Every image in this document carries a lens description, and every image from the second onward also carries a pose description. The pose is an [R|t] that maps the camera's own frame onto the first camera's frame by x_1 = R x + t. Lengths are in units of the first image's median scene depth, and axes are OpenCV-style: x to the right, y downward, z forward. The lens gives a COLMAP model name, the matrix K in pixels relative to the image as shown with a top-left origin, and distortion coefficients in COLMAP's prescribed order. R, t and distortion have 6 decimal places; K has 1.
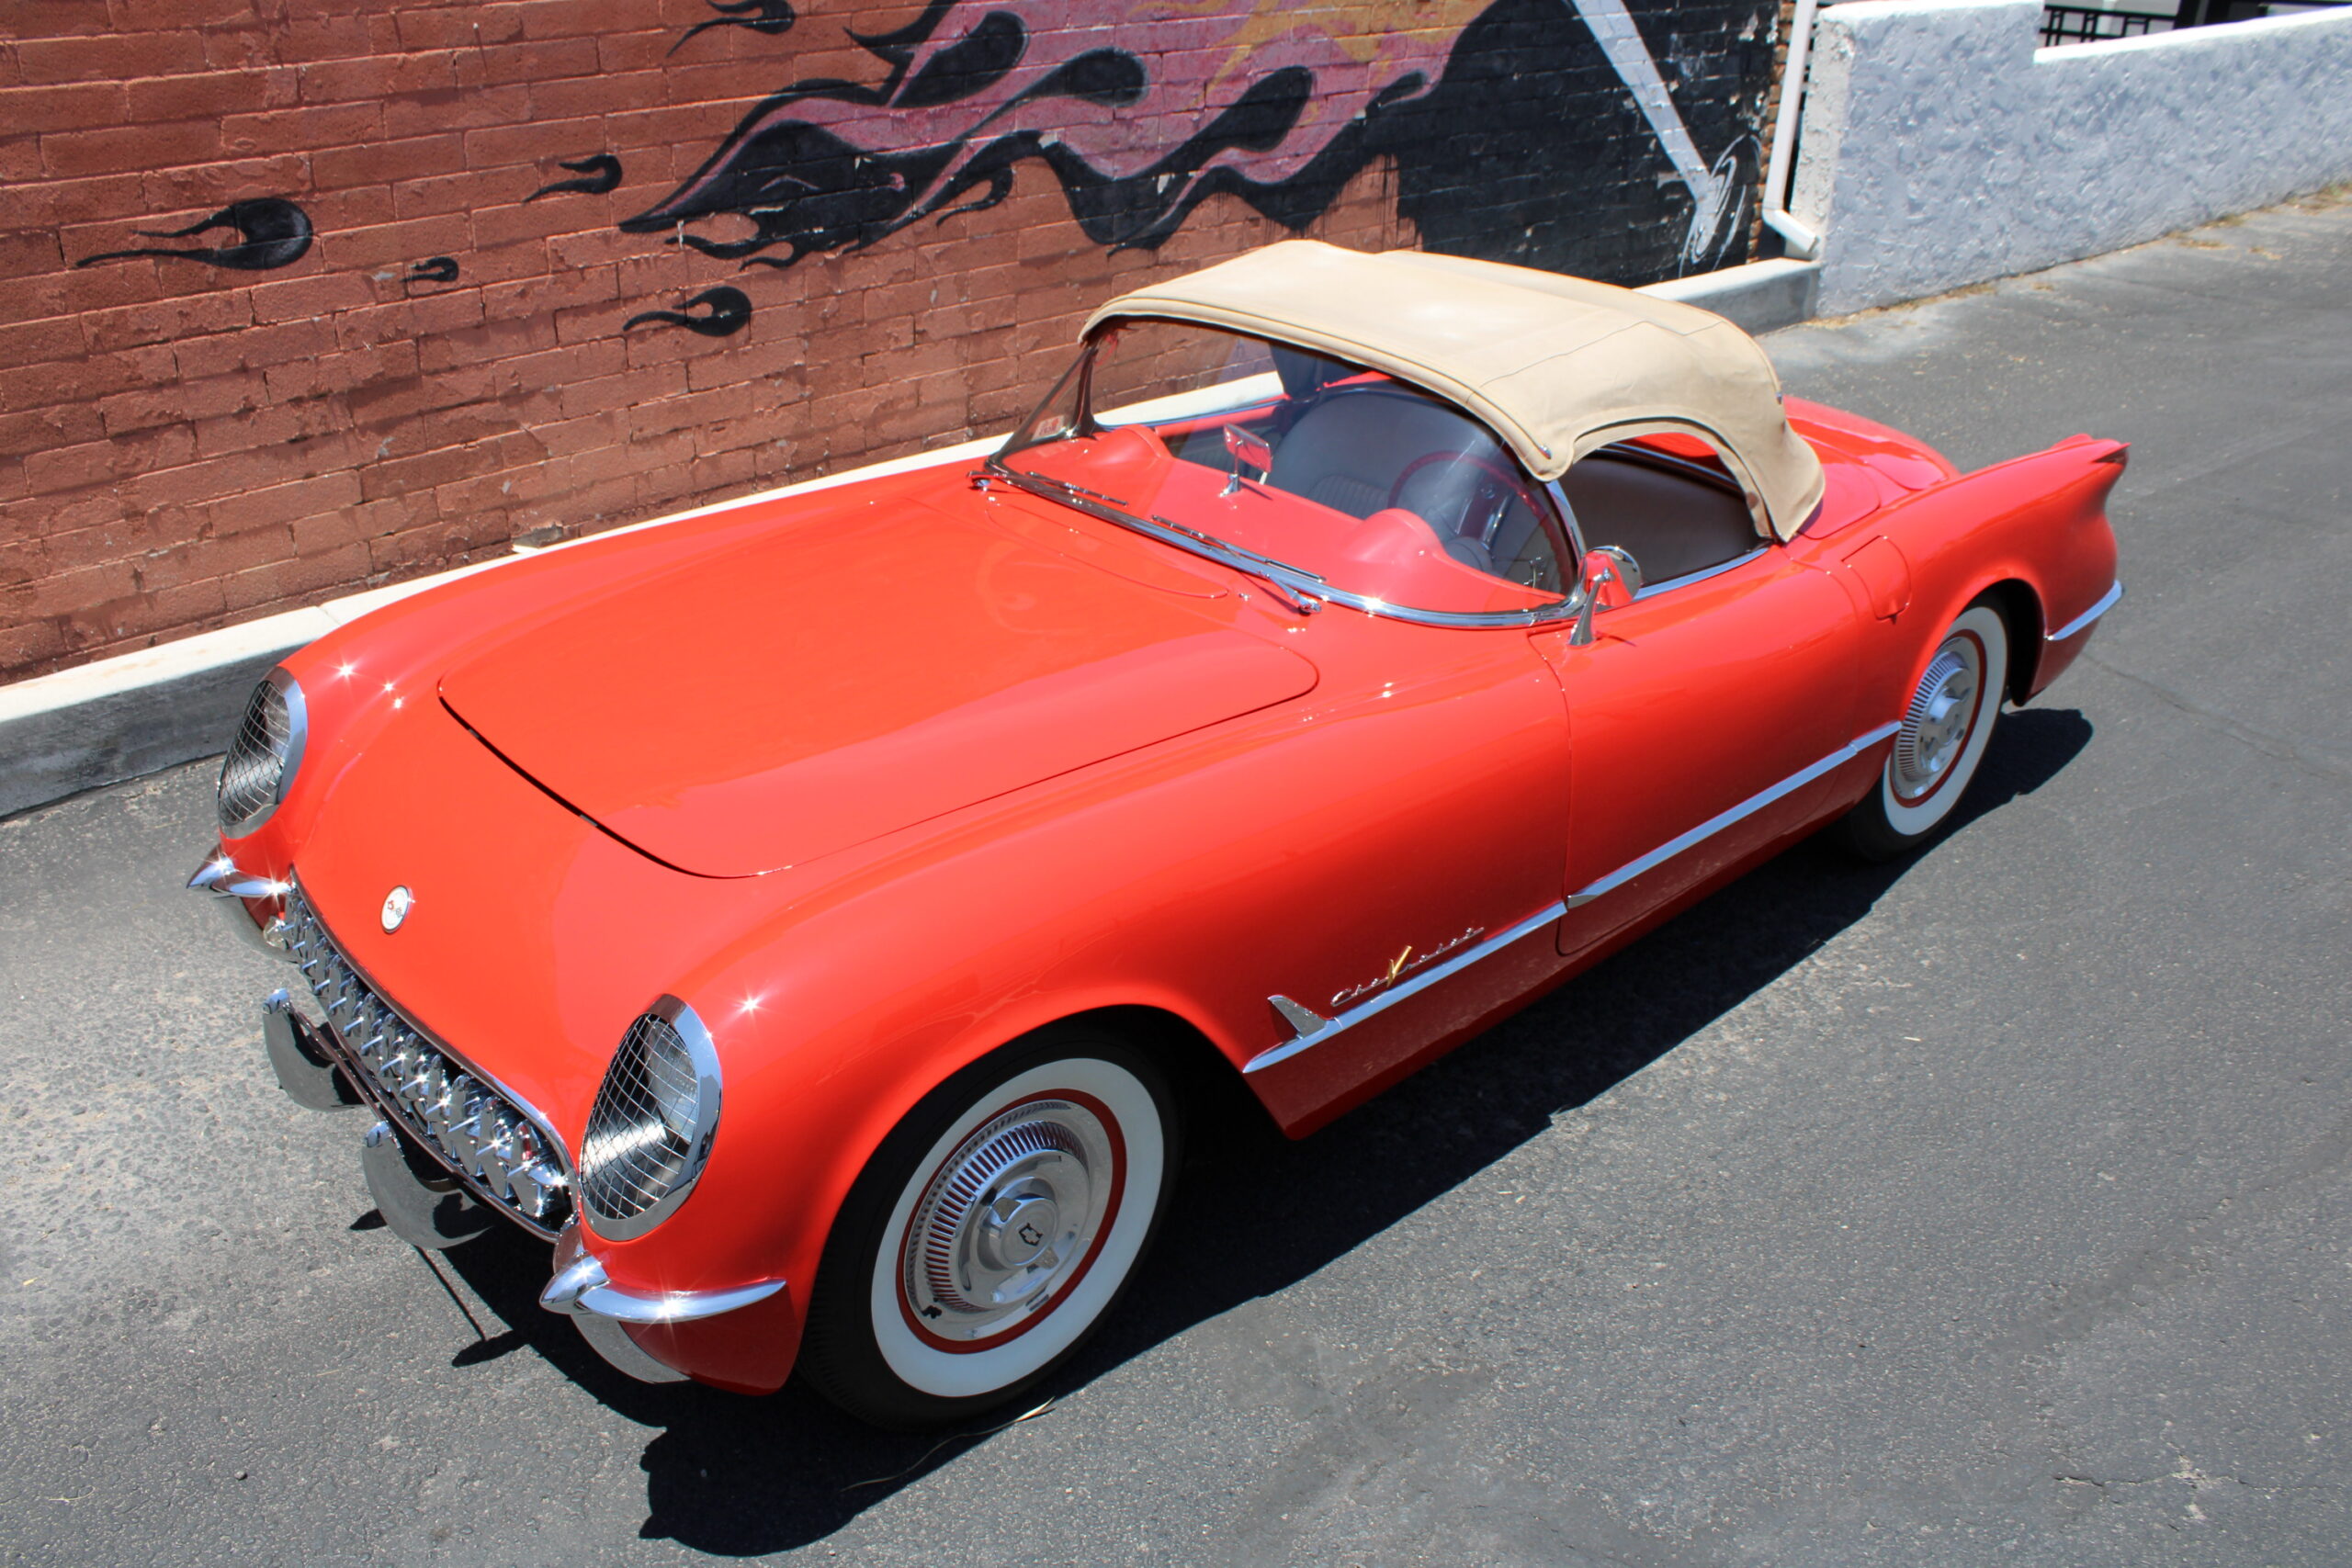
lens RADIAL K [[1979.3, 0, 1153.6], [0, 1979.3, 796.8], [0, 0, 1]] dist [-0.159310, 0.141381]
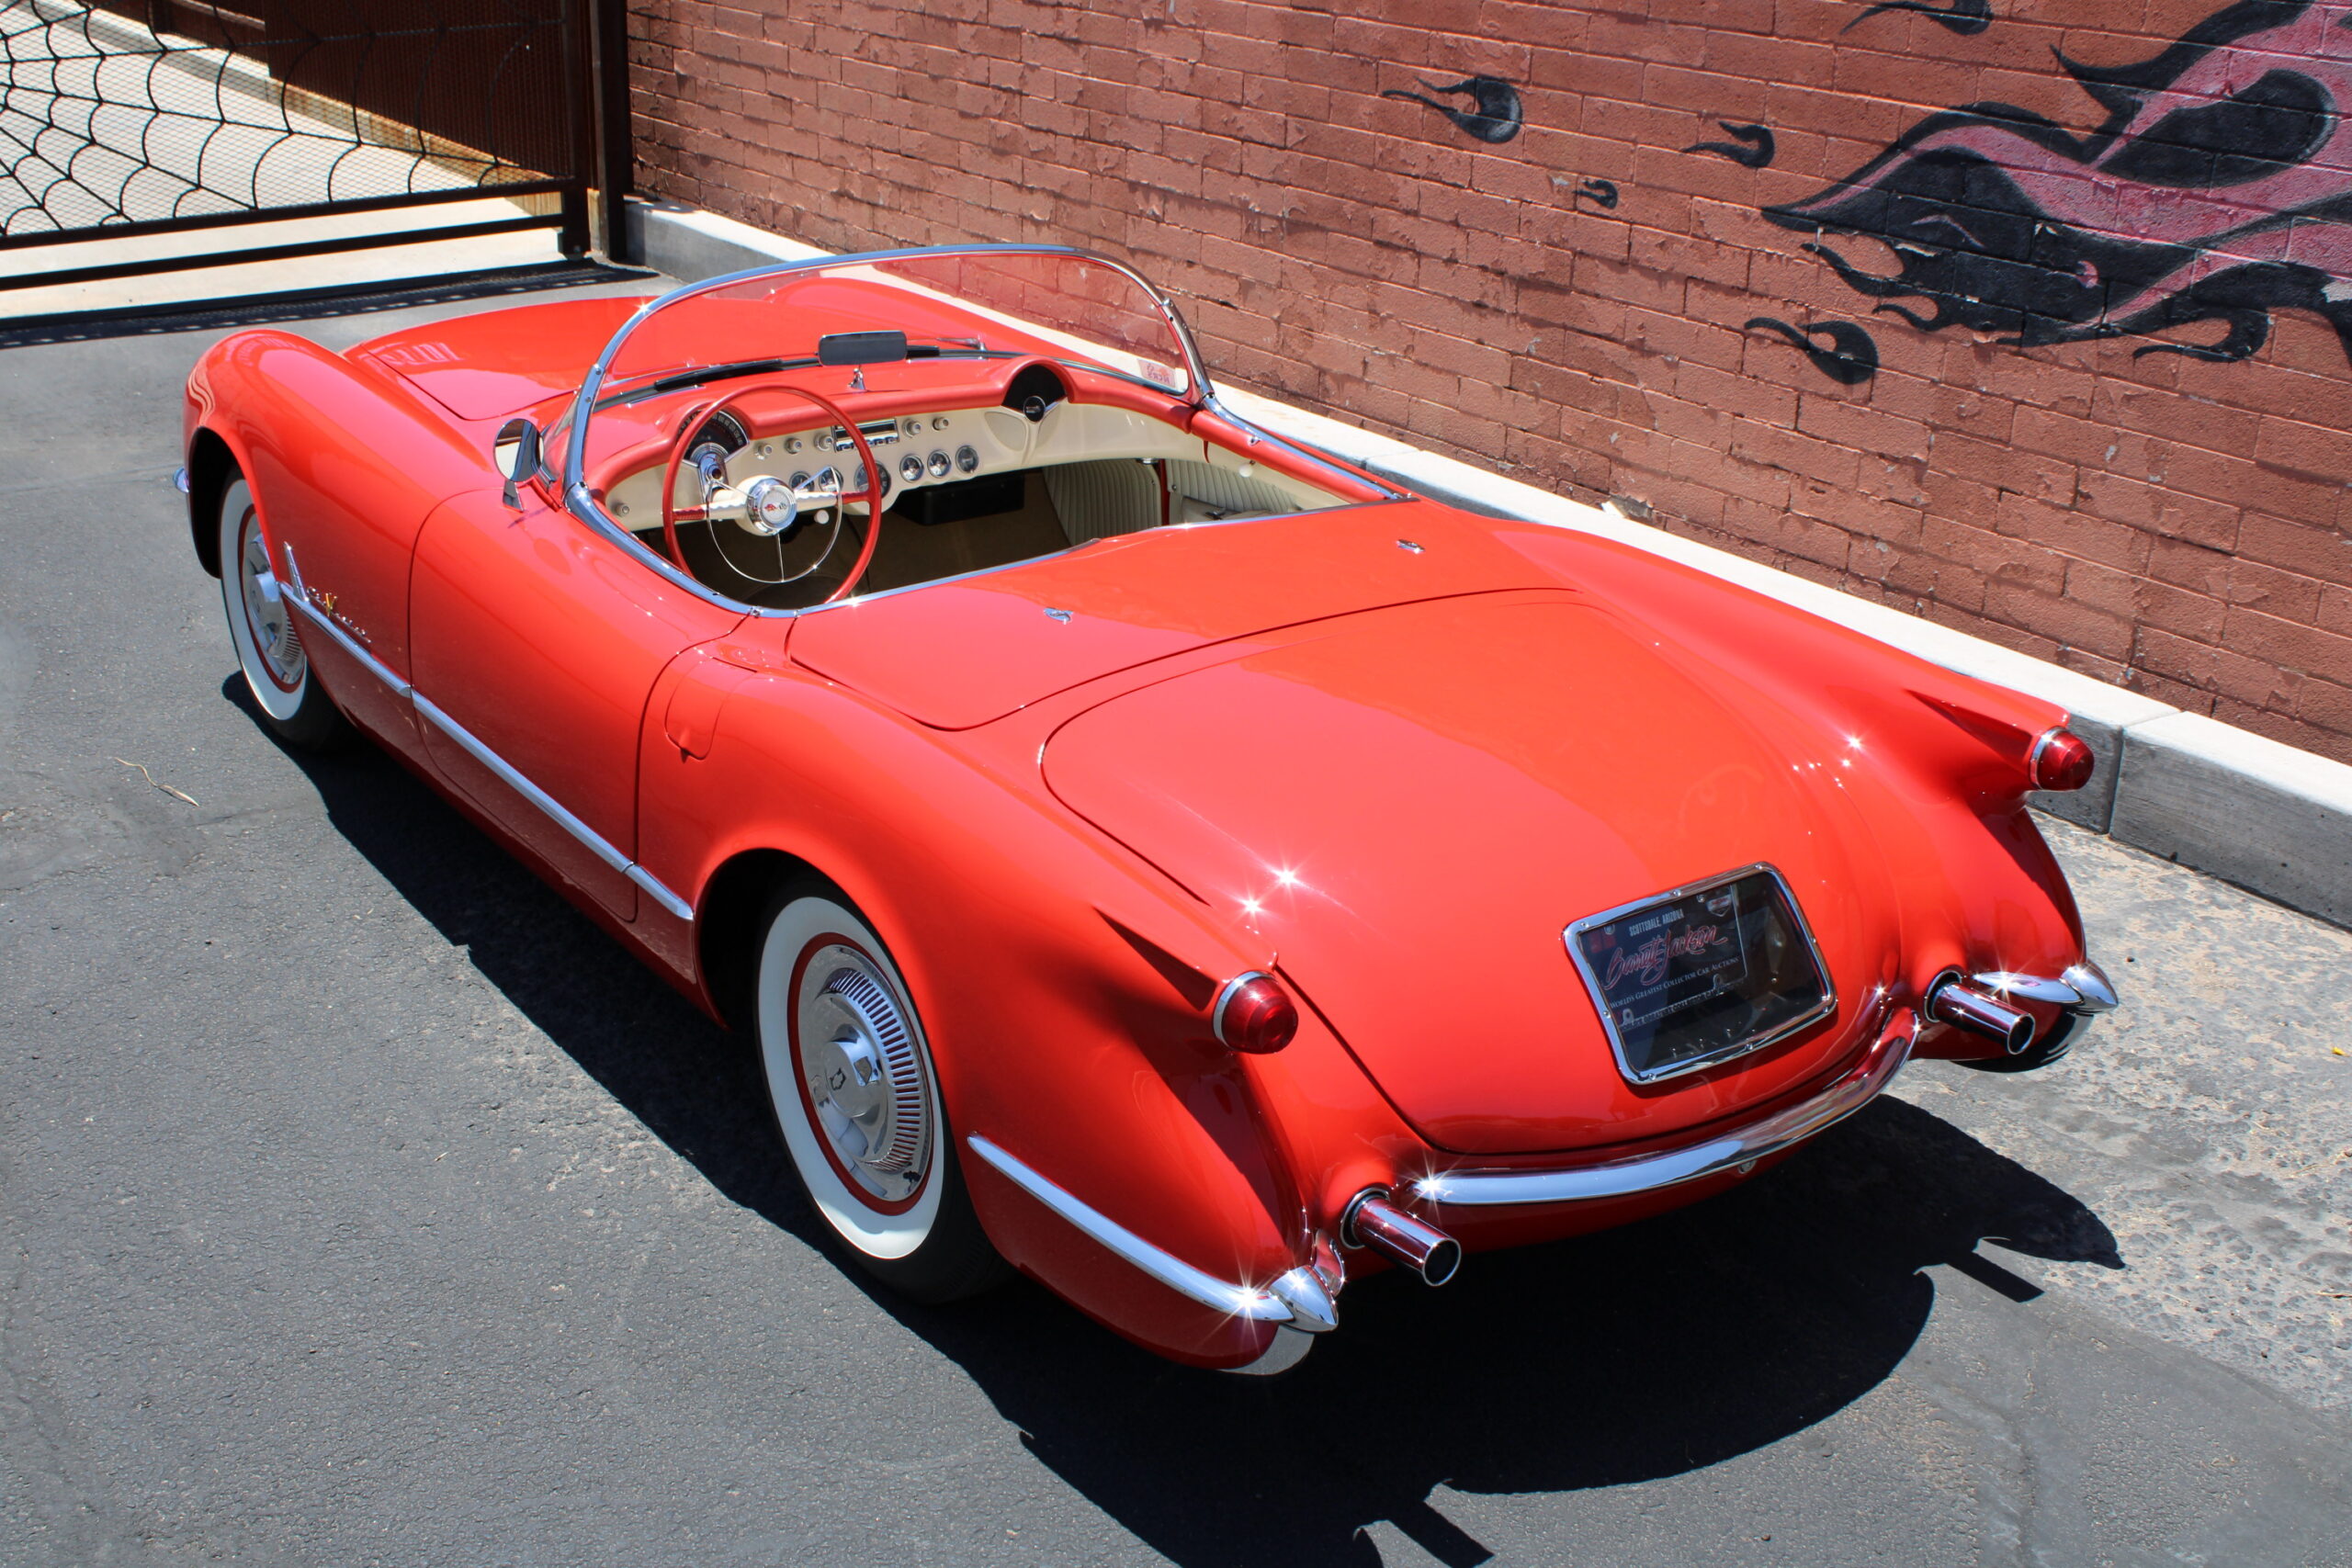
lens RADIAL K [[2689.4, 0, 1101.7], [0, 2689.4, 760.1], [0, 0, 1]] dist [-0.053206, 0.000000]
pose [[-0.122292, 0.352019, -0.927970, 0.947384], [-0.470238, 0.802833, 0.366519, -0.389893], [0.874026, 0.481188, 0.067353, 0.762442]]
